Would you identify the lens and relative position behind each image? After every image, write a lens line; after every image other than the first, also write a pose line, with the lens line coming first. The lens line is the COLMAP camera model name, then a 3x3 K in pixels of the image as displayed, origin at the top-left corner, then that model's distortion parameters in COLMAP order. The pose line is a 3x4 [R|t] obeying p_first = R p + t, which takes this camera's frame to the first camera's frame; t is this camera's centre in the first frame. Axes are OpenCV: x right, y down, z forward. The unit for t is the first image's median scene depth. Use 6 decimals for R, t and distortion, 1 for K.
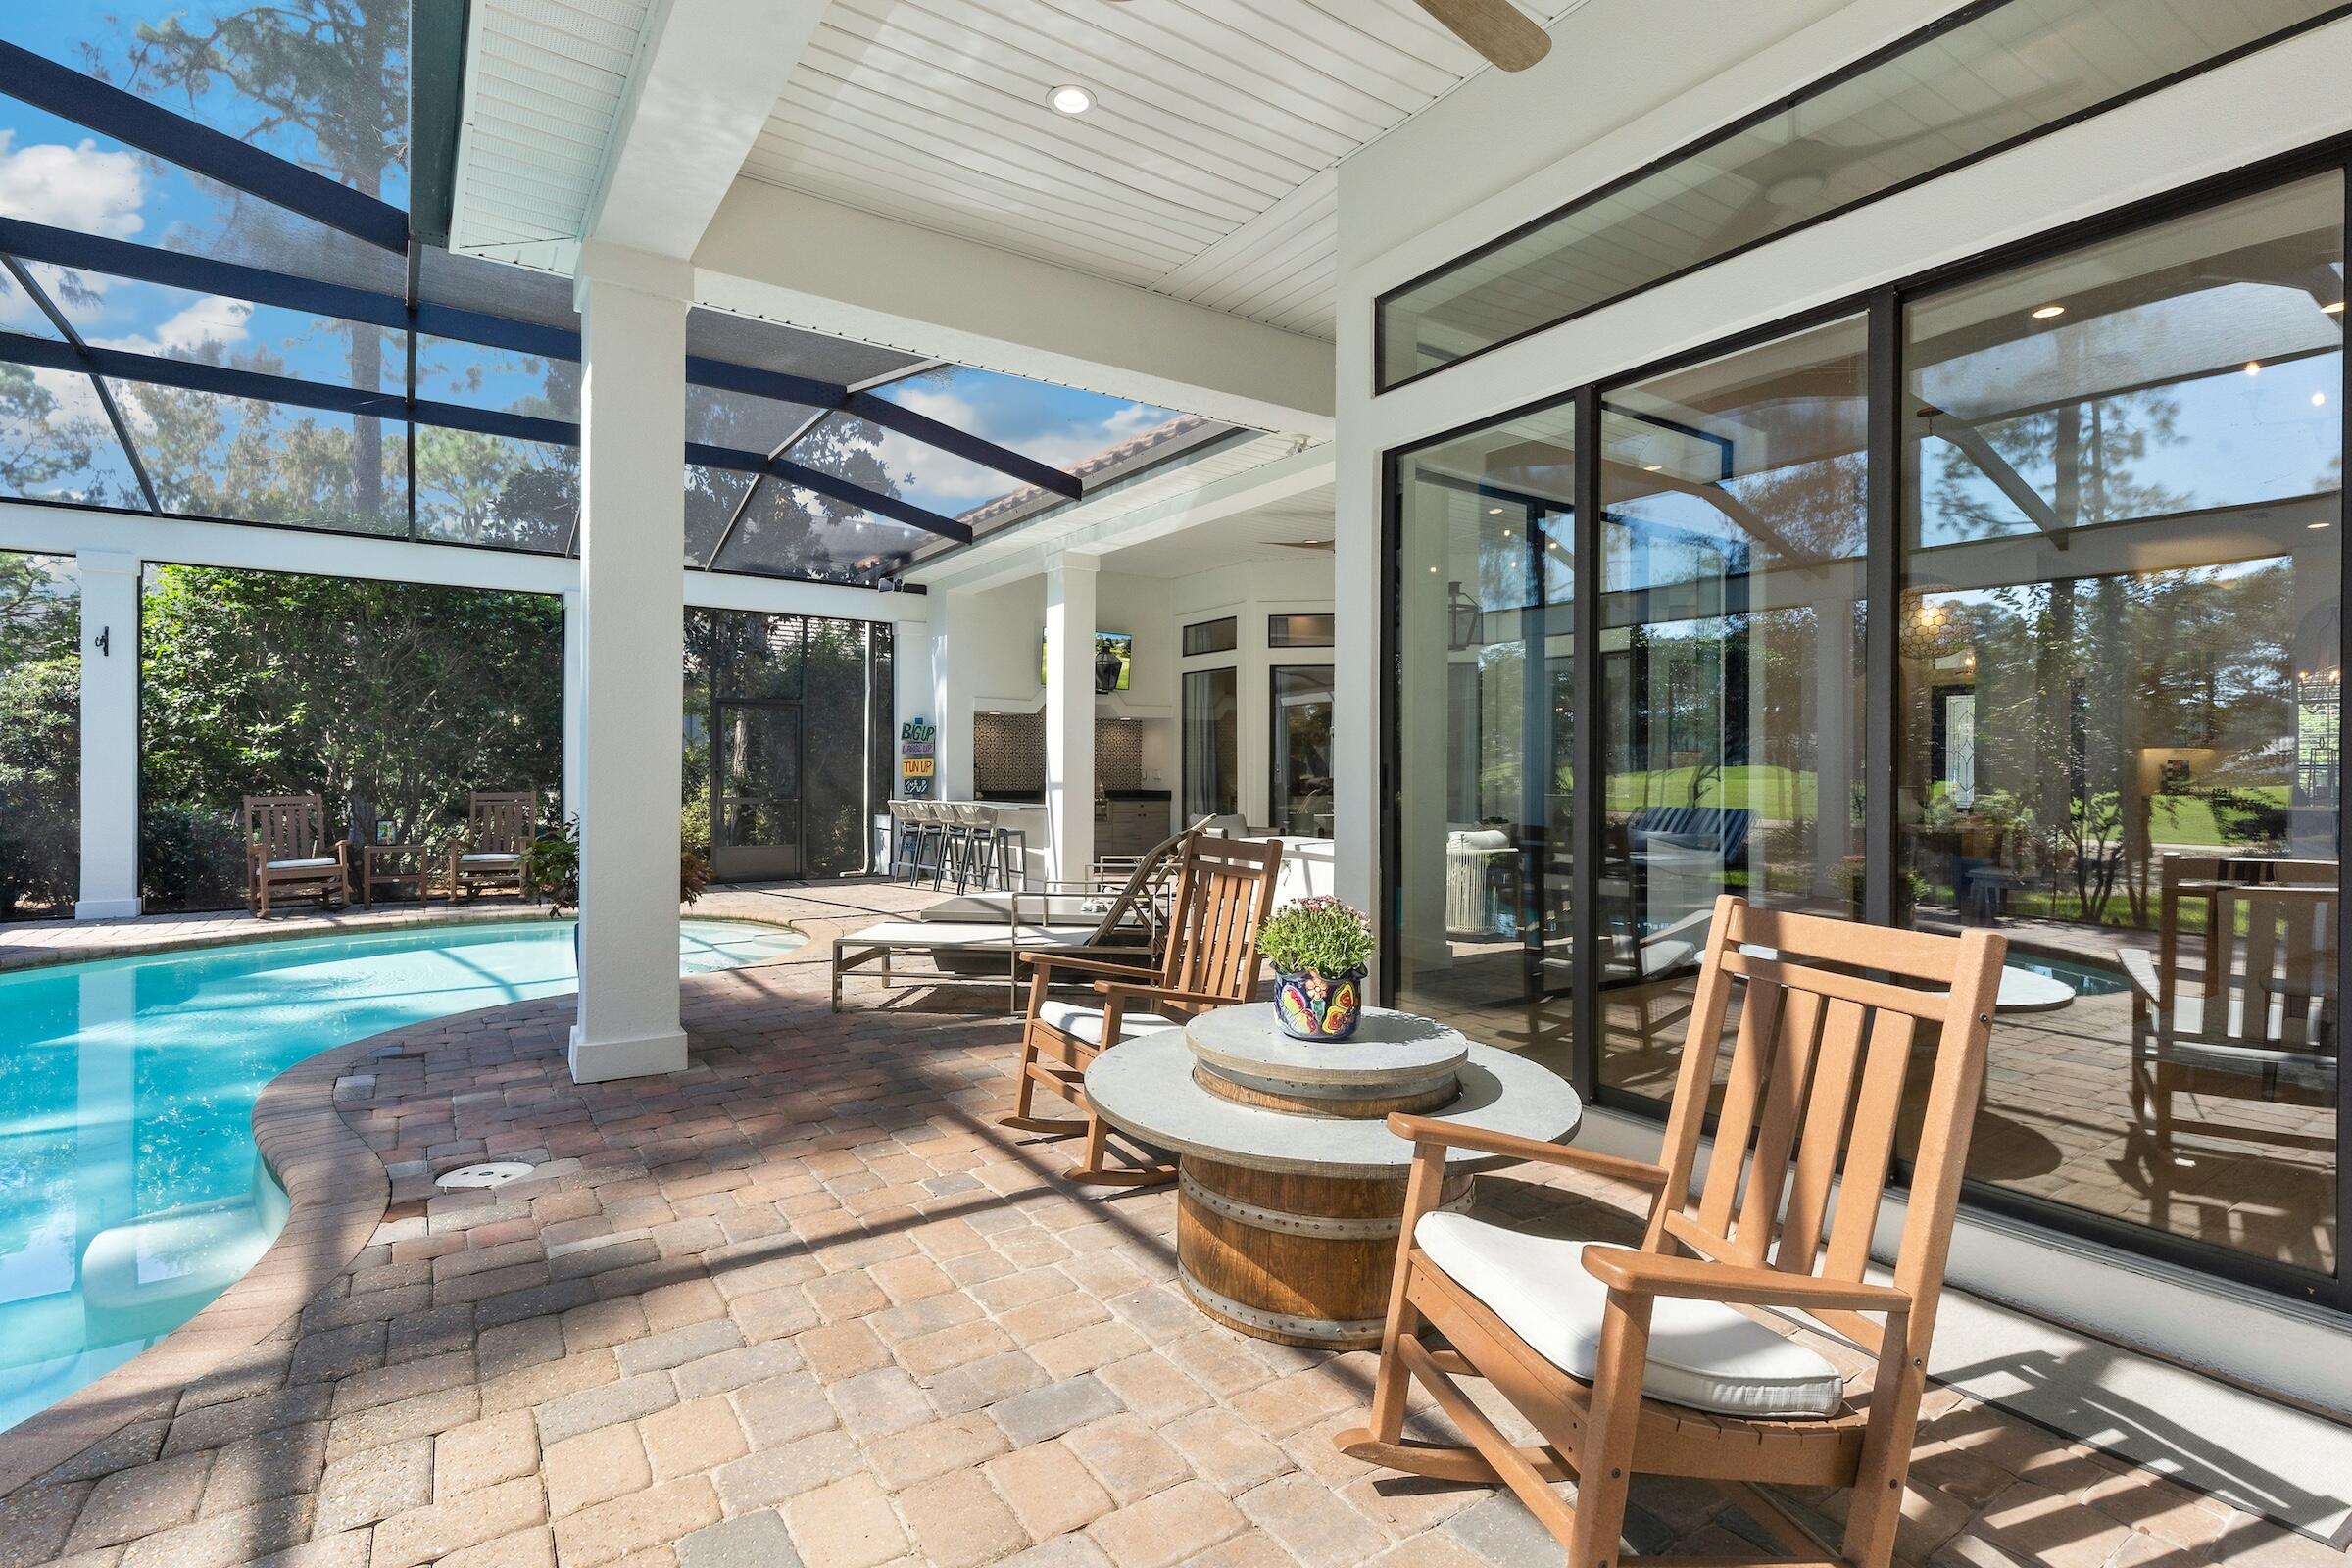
lens RADIAL K [[1082.7, 0, 1165.9], [0, 1082.7, 782.6], [0, 0, 1]] dist [0.014539, -0.000237]
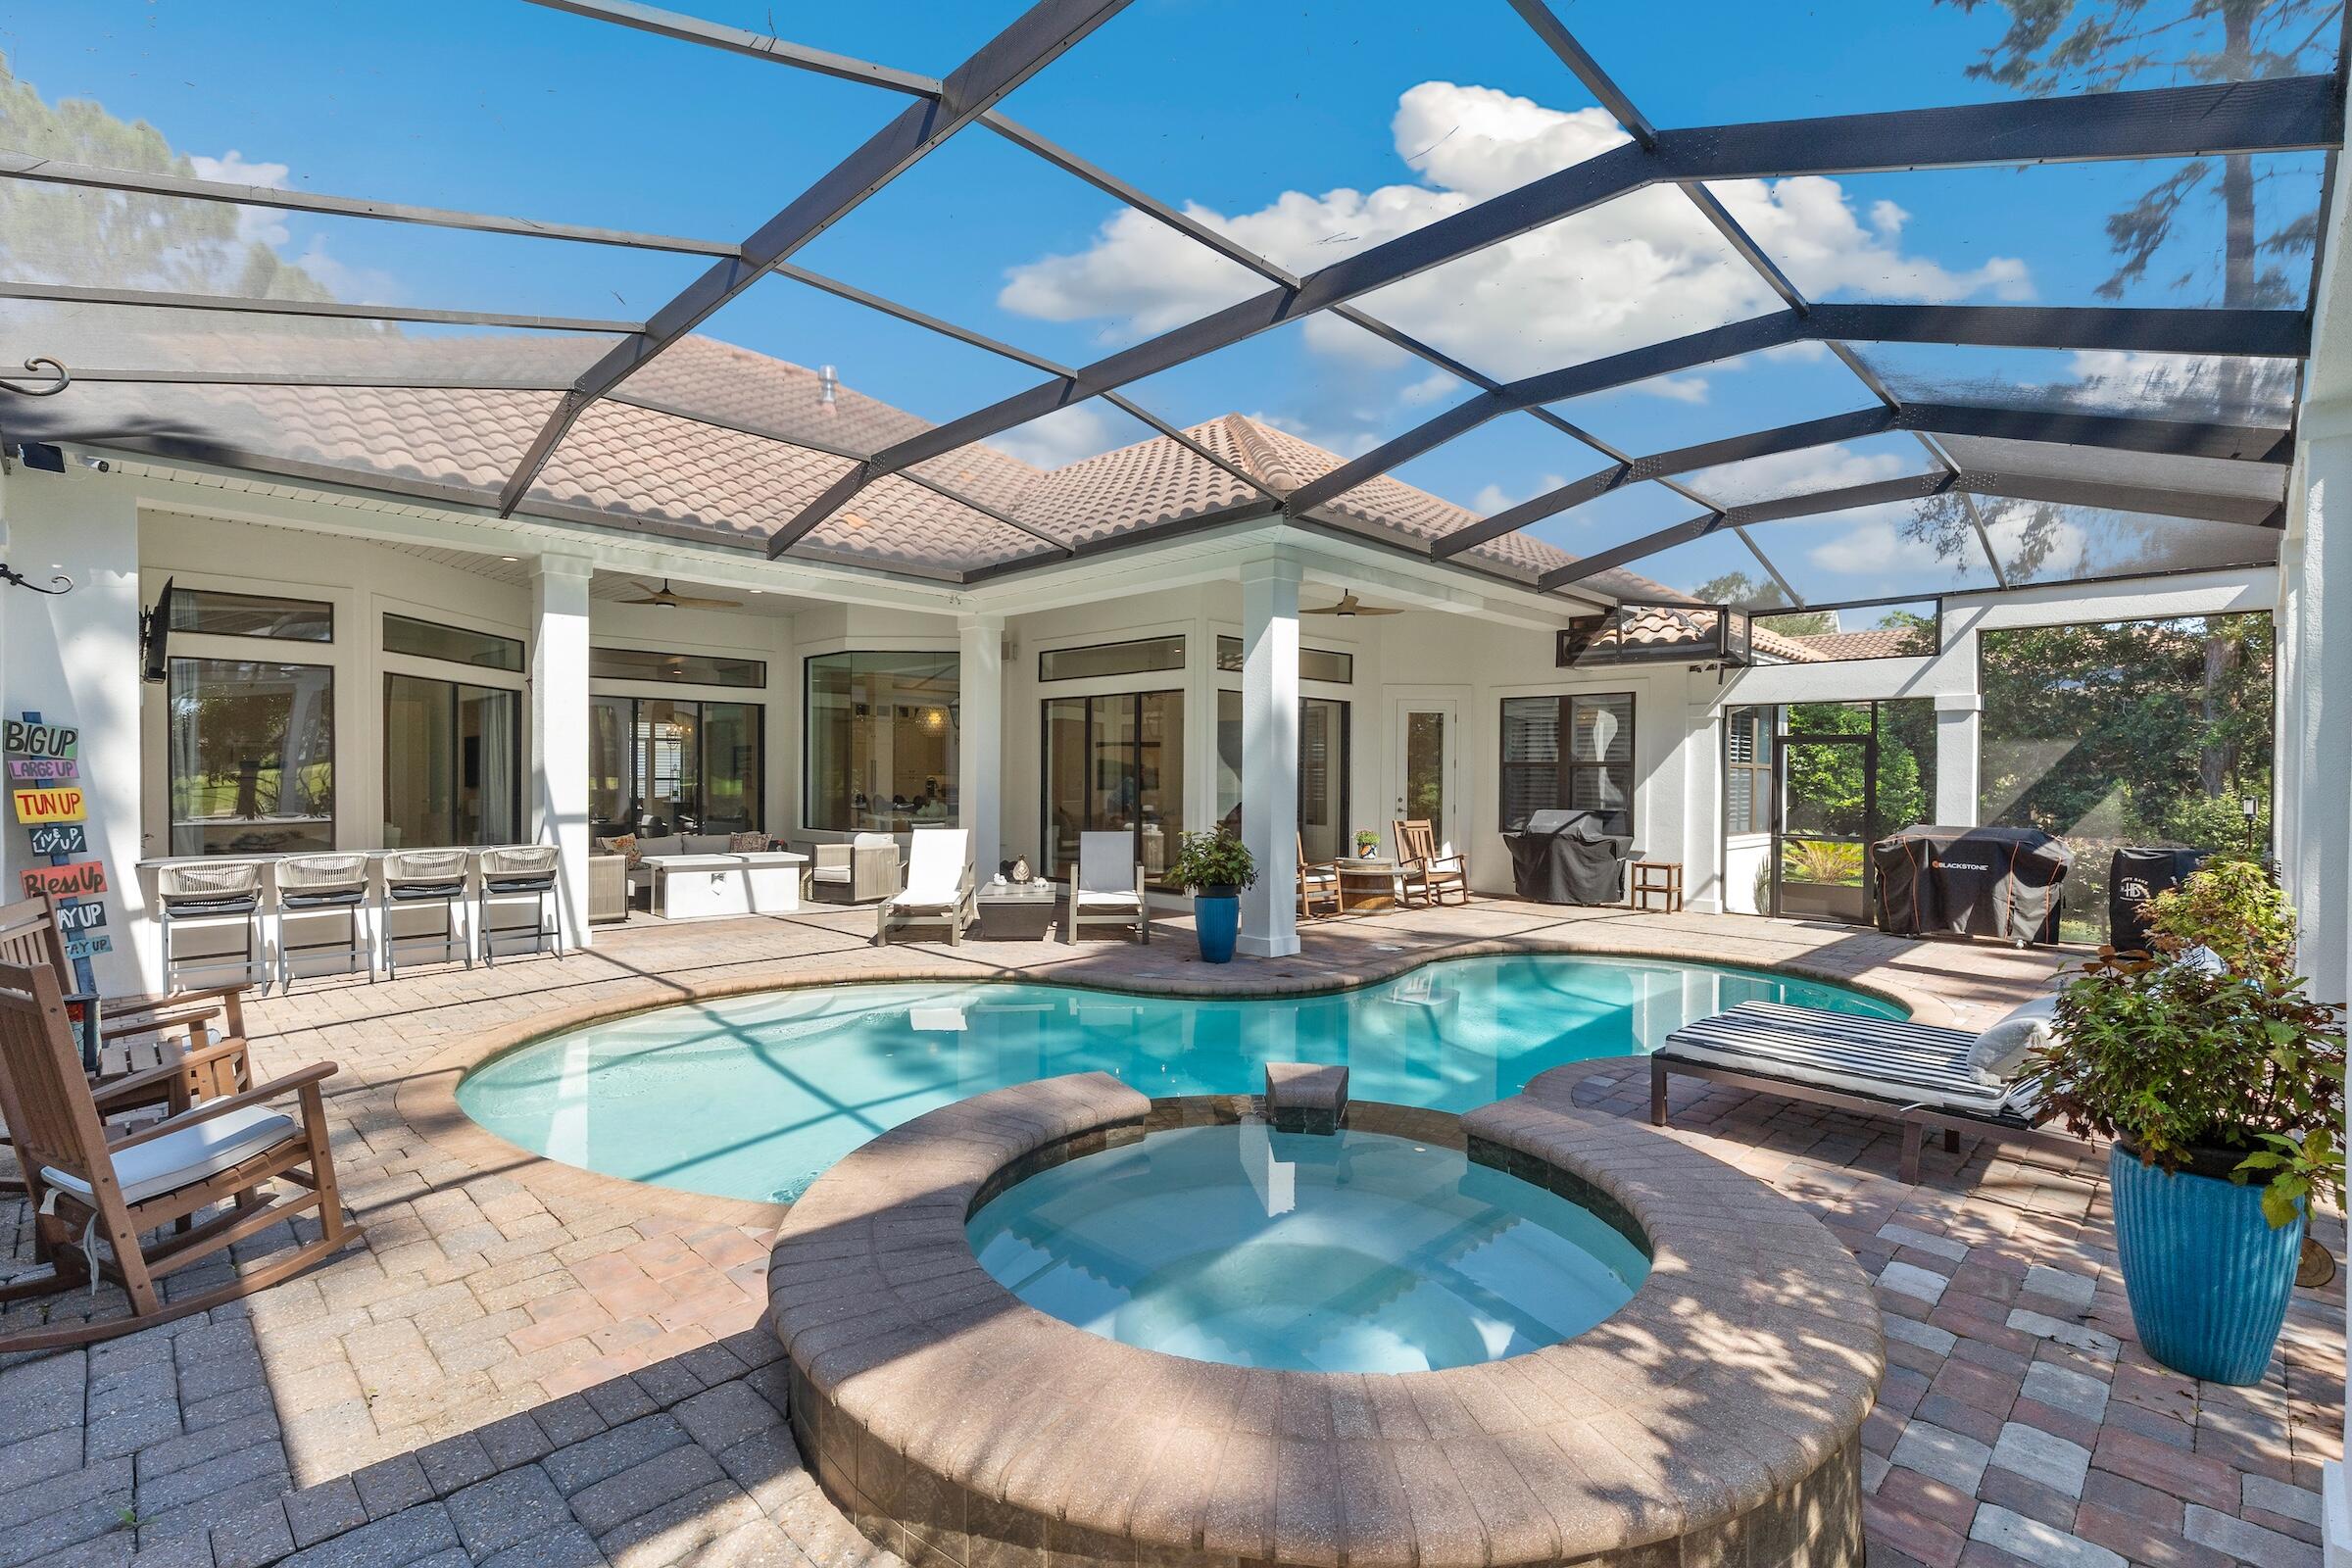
lens RADIAL K [[1082.7, 0, 1165.9], [0, 1082.7, 782.6], [0, 0, 1]] dist [0.014539, -0.000237]
pose [[-0.191555, -0.009852, 0.981432, -2.499515], [0.004039, 0.999933, 0.010826, -0.082644], [-0.981474, 0.006037, -0.191502, 1.619527]]
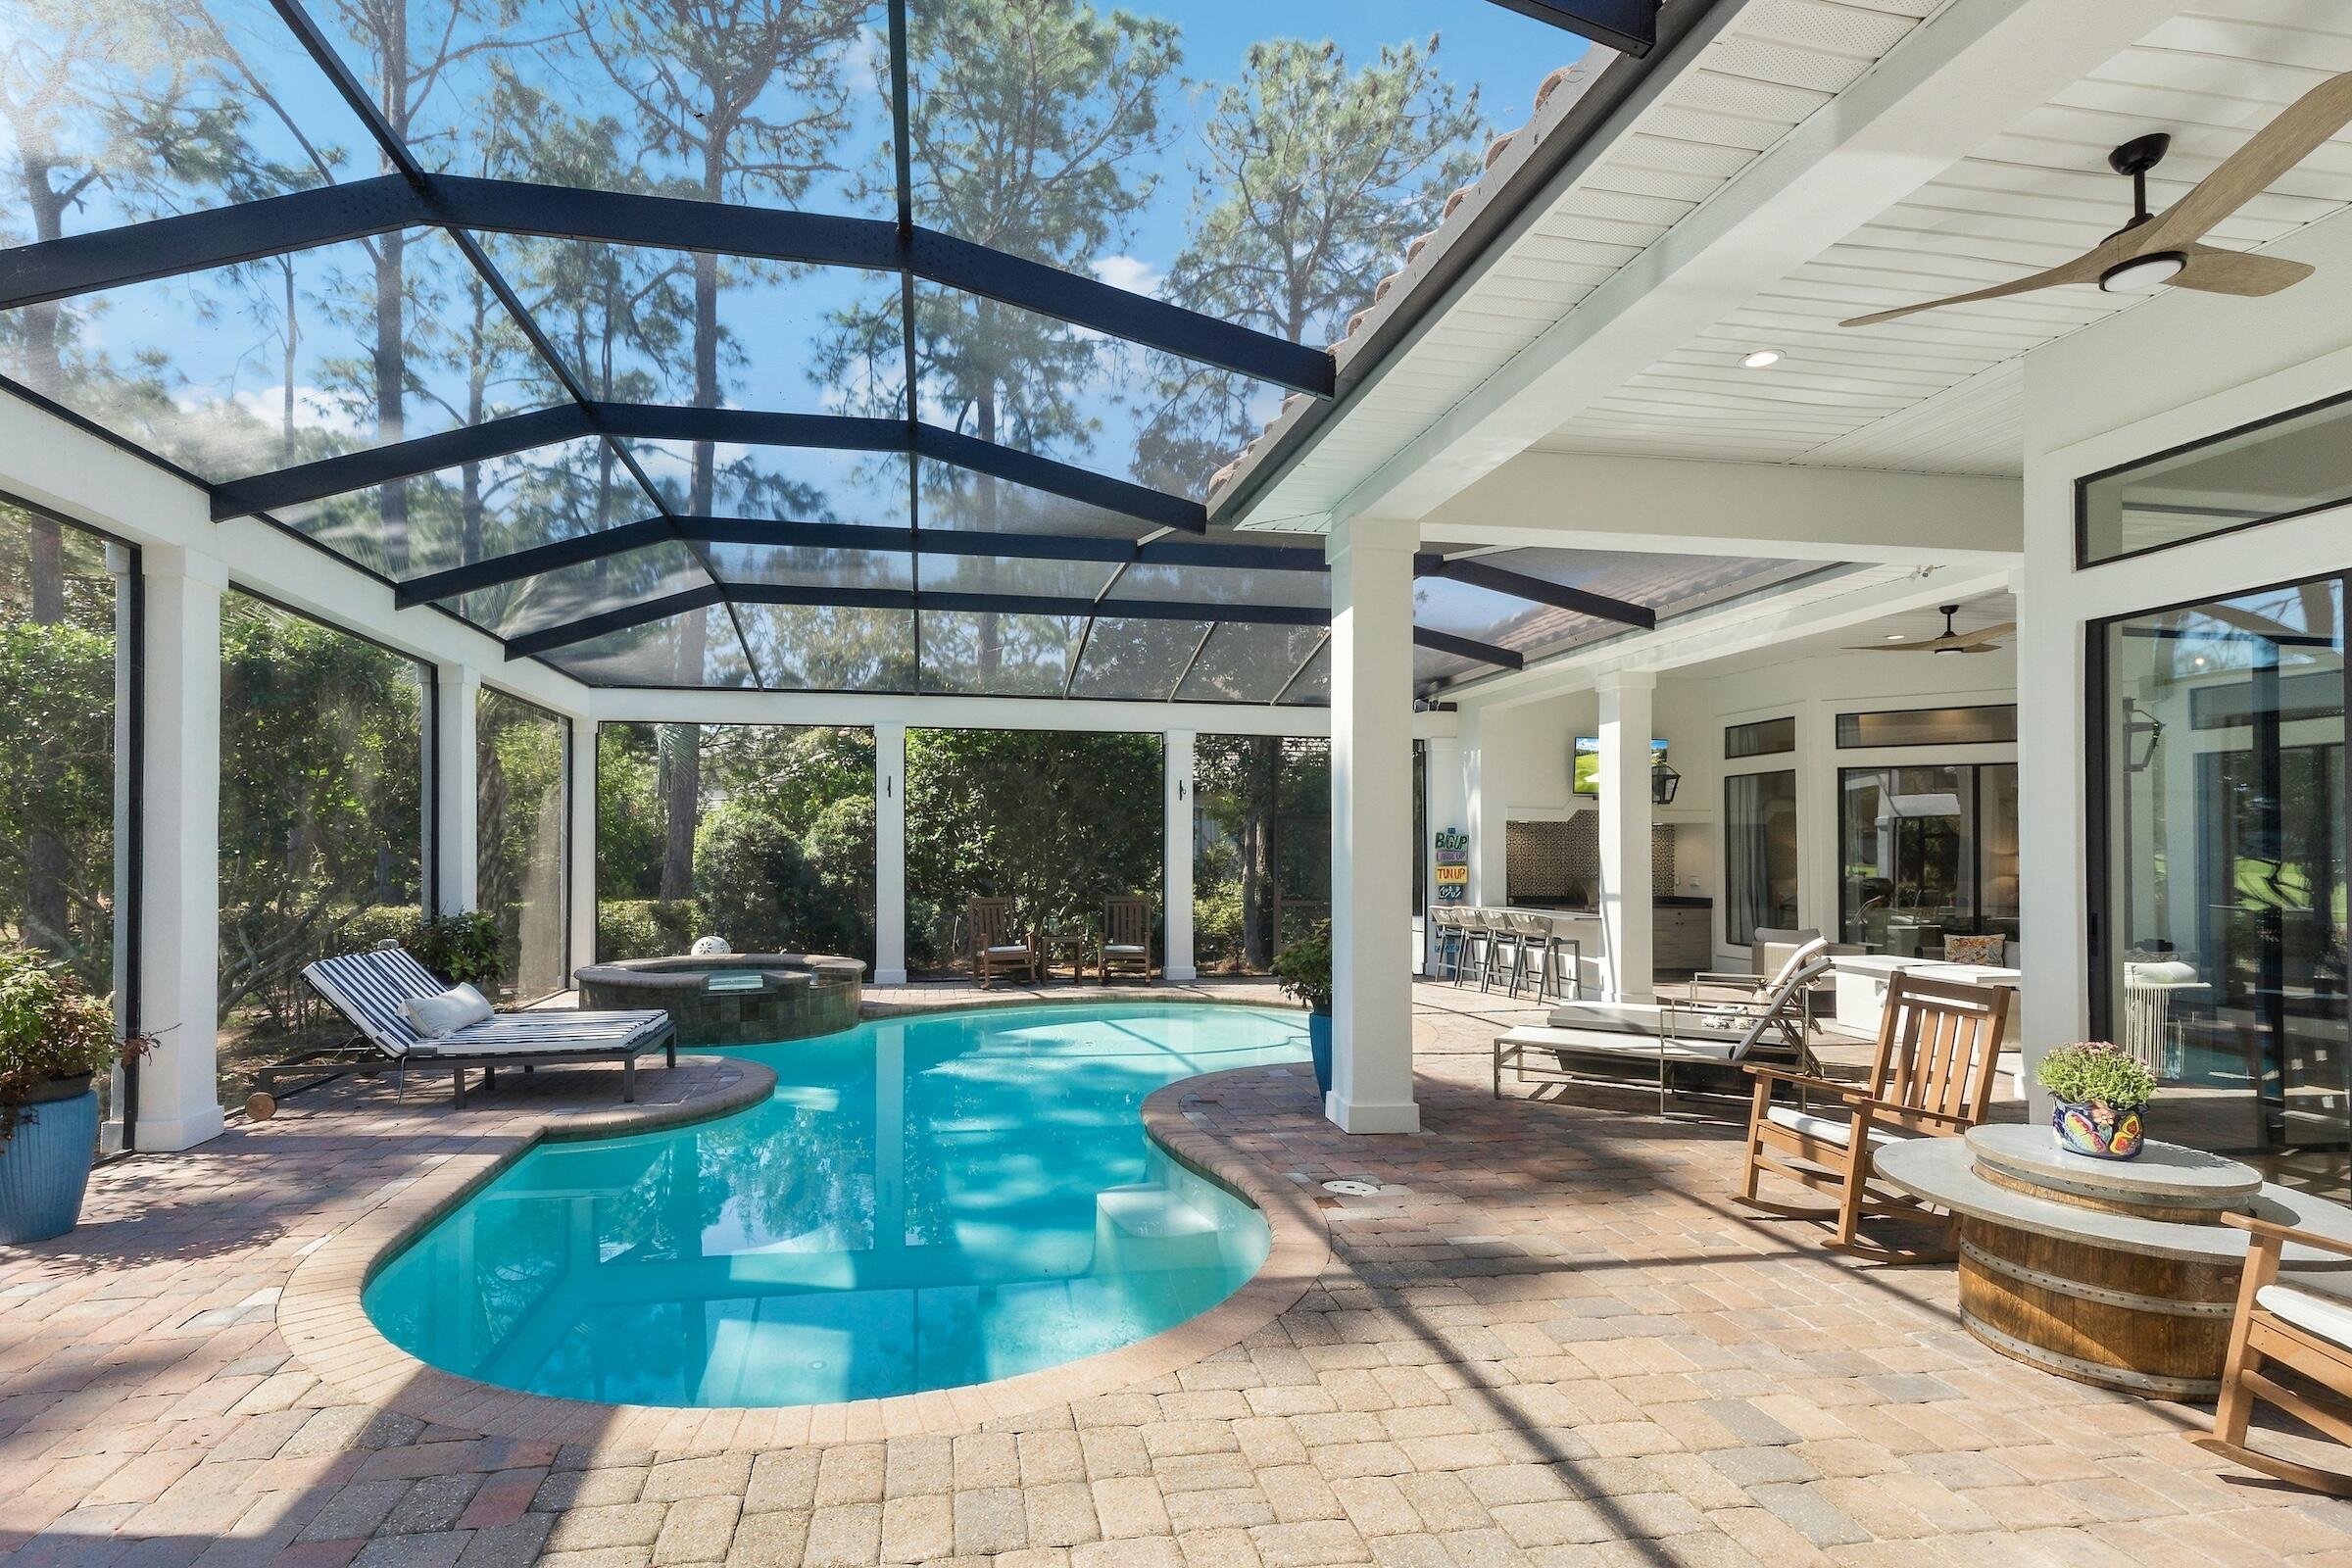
lens RADIAL K [[1115.6, 0, 1122.6], [0, 1115.6, 842.3], [0, 0, 1]] dist [0.003013, 0.000329]
pose [[0.912543, -0.003963, -0.408961, -0.215665], [-0.005581, 0.999739, -0.022142, -0.055408], [0.408942, 0.022488, 0.912283, -0.390318]]
